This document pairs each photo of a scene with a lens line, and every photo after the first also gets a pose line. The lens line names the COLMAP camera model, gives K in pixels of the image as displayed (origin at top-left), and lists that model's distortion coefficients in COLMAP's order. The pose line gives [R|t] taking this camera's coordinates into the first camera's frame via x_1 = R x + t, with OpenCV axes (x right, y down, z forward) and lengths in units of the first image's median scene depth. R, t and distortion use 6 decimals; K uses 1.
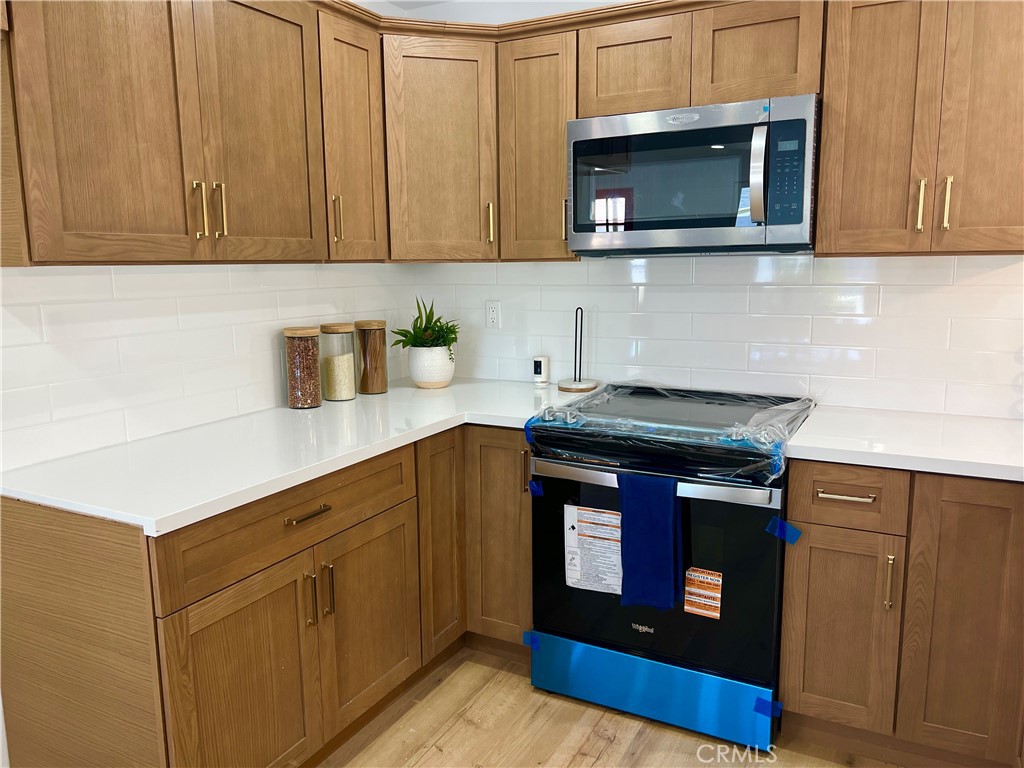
lens RADIAL K [[772.3, 0, 512.0], [0, 772.3, 384.0], [0, 0, 1]] dist [0.030732, -0.031589]
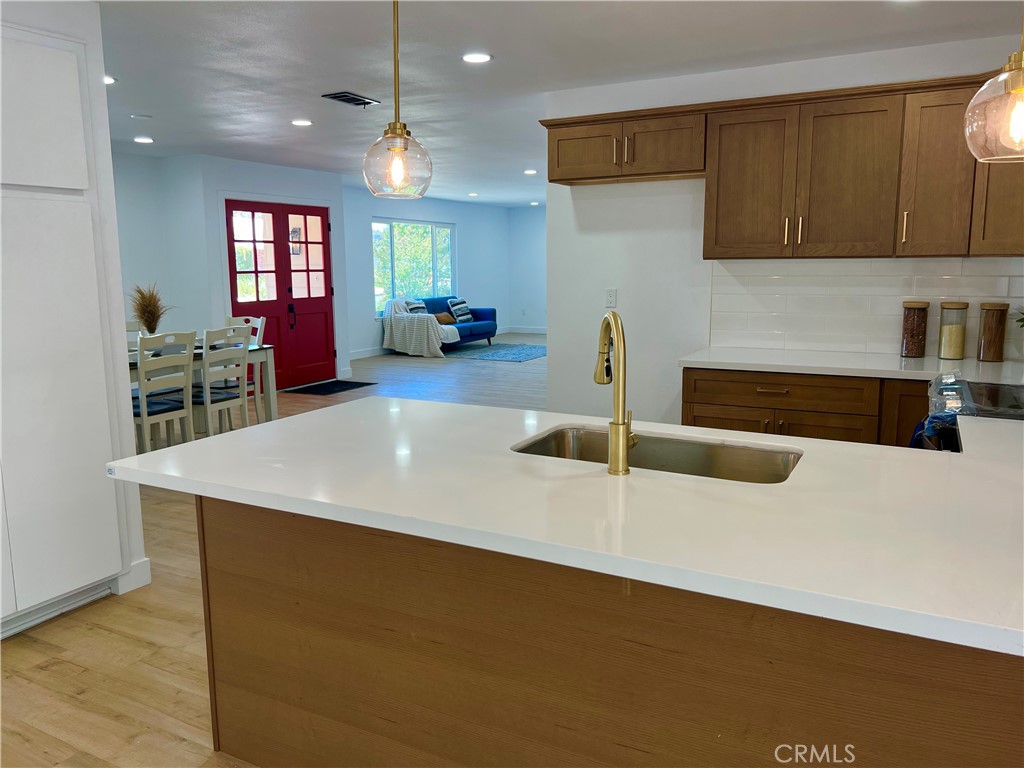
lens RADIAL K [[772.3, 0, 512.0], [0, 772.3, 384.0], [0, 0, 1]] dist [0.030732, -0.031589]
pose [[0.000630, 0.167898, -0.985804, 1.481717], [-0.148600, 0.974875, 0.165942, -0.063500], [0.988897, 0.146386, 0.025564, 0.290254]]
